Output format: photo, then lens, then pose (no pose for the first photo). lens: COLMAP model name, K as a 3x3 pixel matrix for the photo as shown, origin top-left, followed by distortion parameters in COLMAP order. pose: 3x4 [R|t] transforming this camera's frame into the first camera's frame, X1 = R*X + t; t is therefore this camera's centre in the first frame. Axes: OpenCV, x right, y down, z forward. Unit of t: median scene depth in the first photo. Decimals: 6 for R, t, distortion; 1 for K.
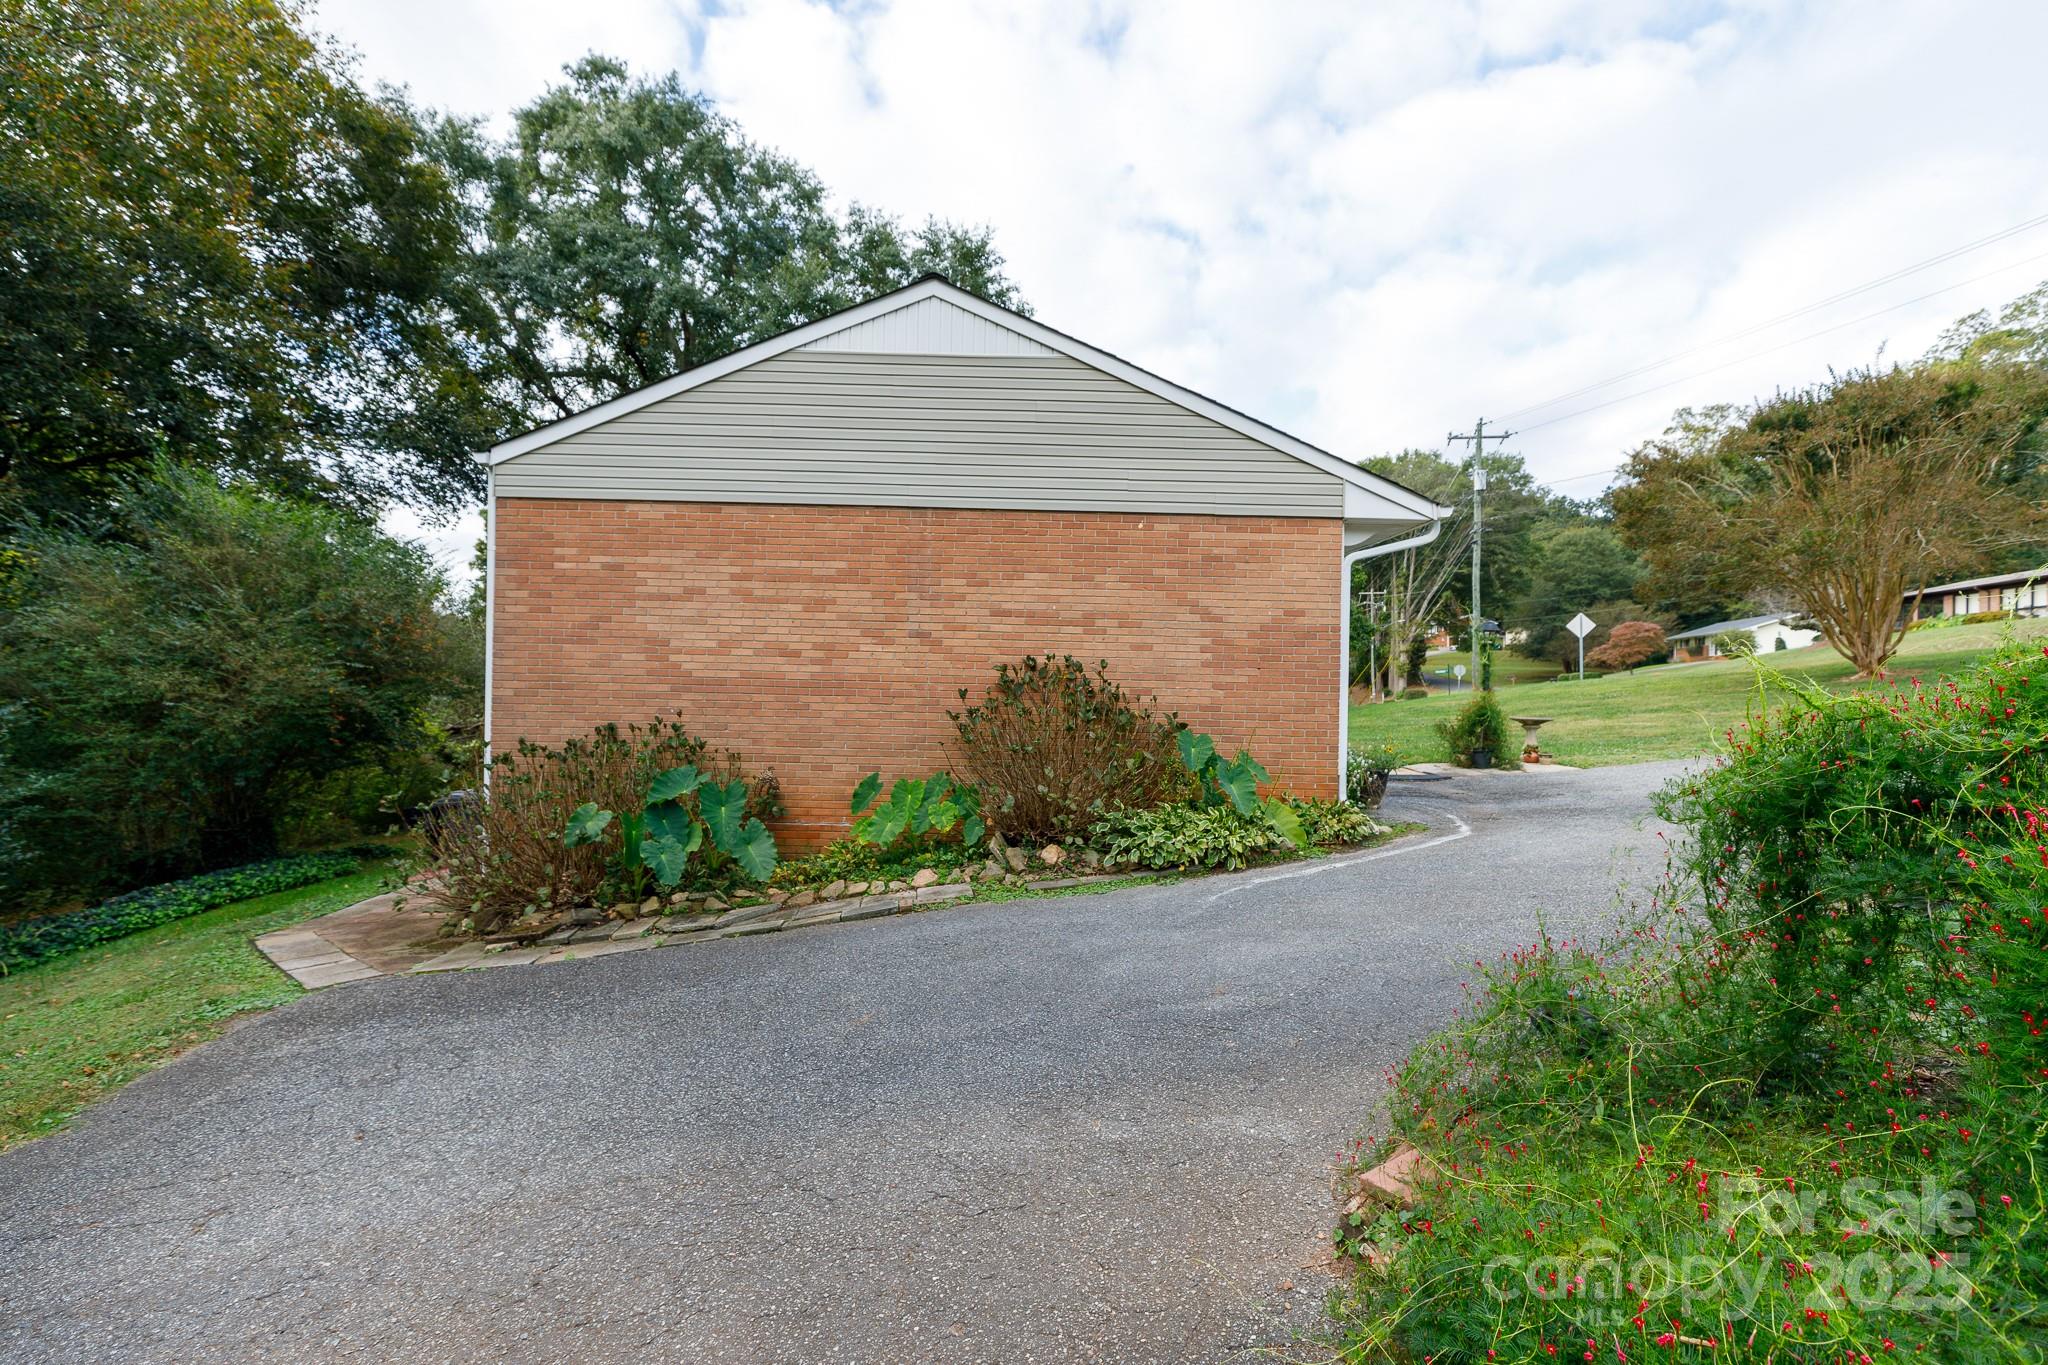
lens RADIAL K [[916.2, 0, 1029.9], [0, 916.2, 673.9], [0, 0, 1]] dist [0.010176, -0.000458]
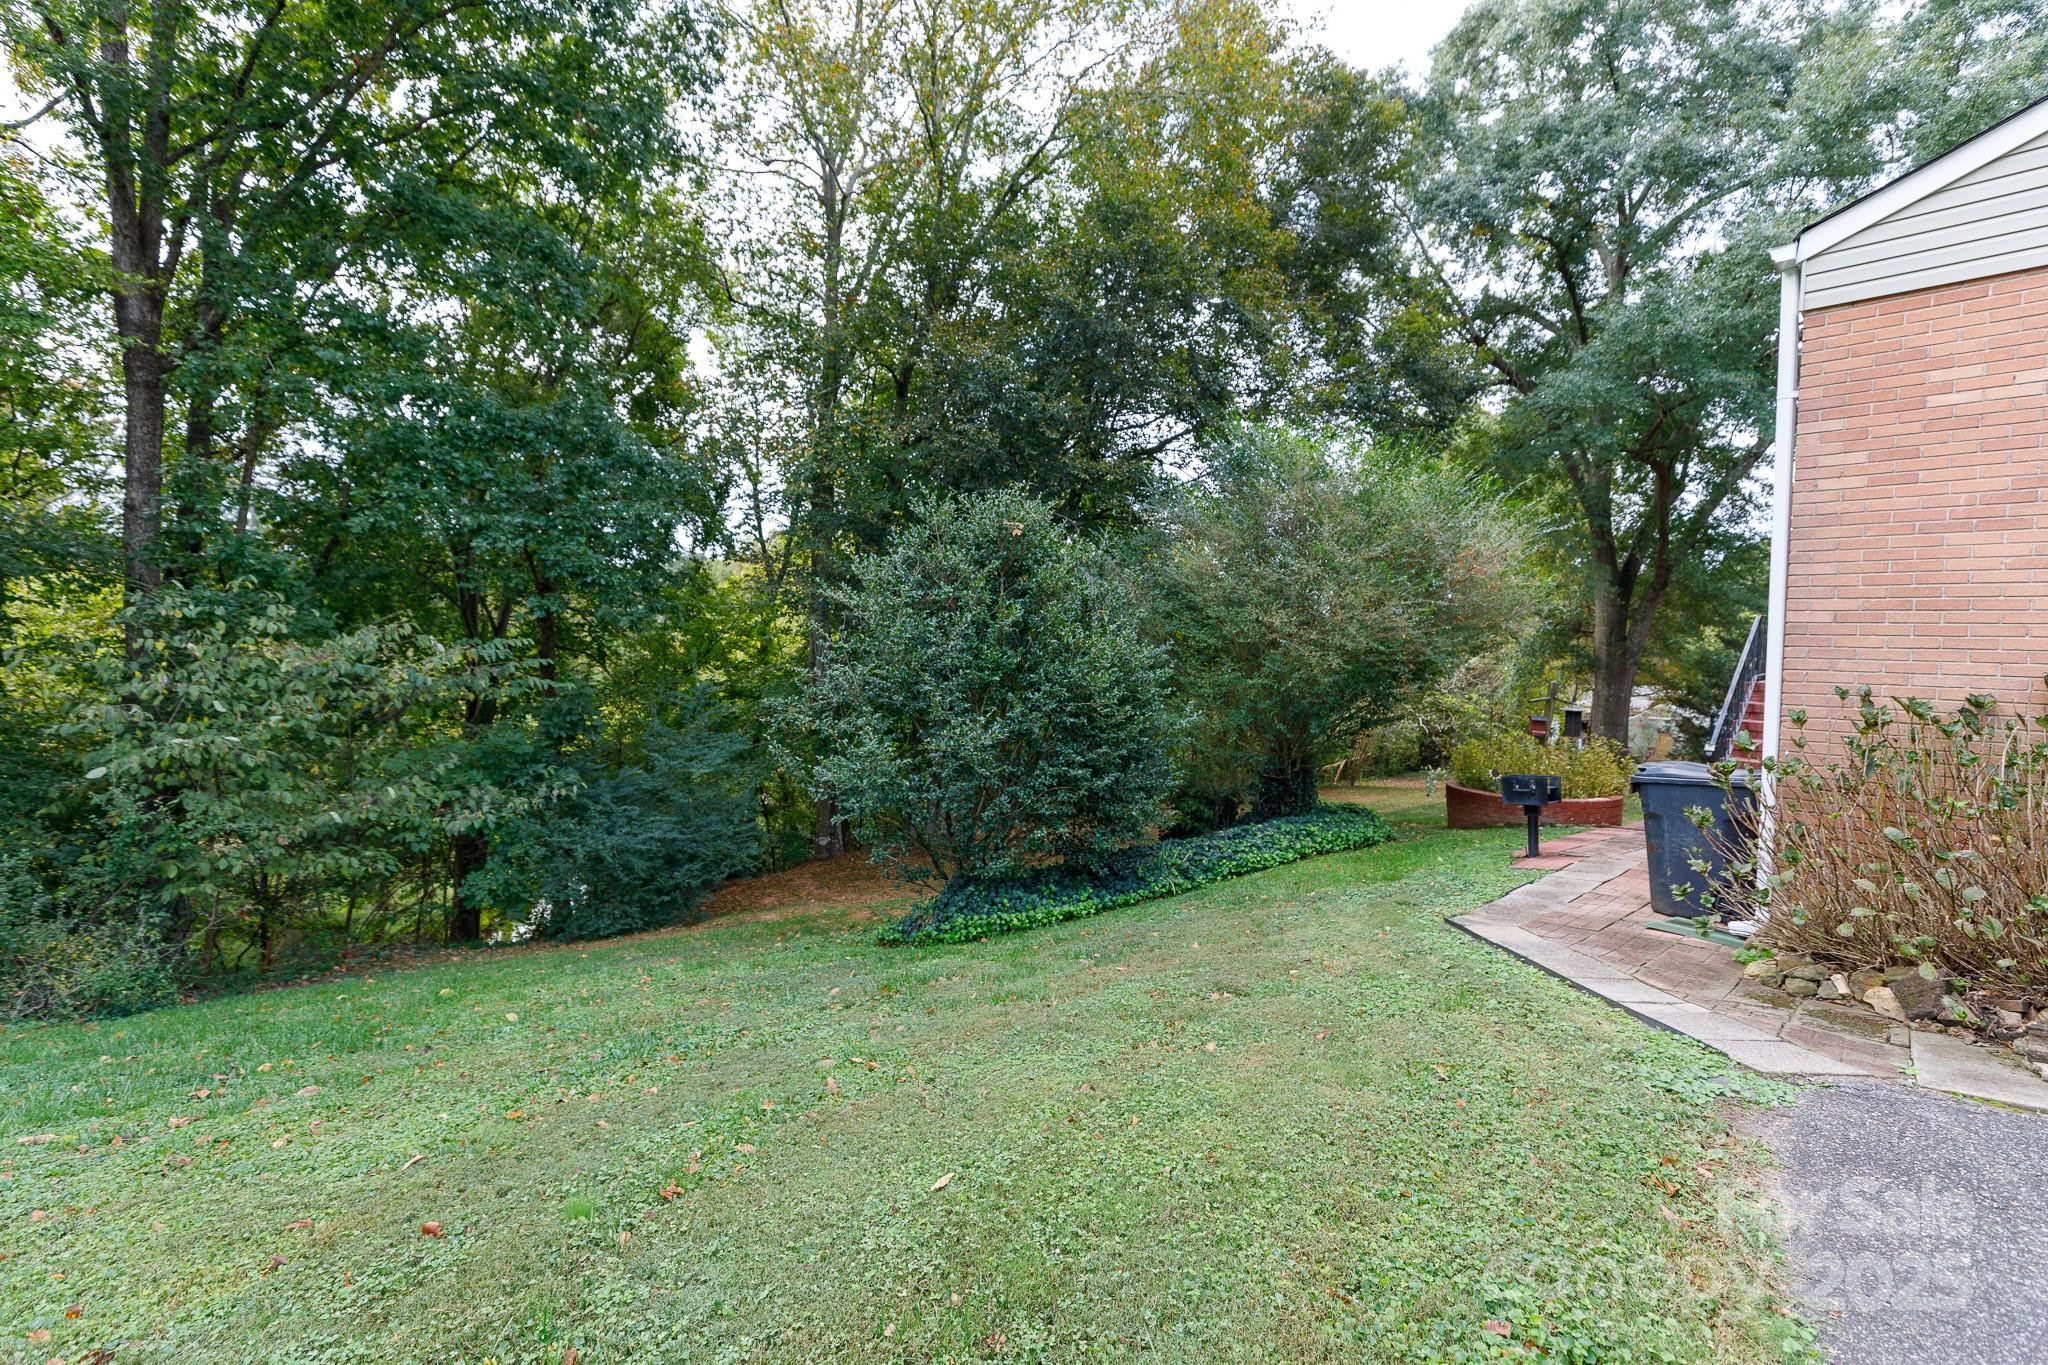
lens RADIAL K [[916.2, 0, 1025.6], [0, 916.2, 672.9], [0, 0, 1]] dist [0.010176, -0.000458]
pose [[0.683177, 0.027748, -0.729726, -0.474677], [-0.014554, 0.999597, 0.024383, 0.050773], [0.730108, -0.006037, 0.683305, 0.164579]]
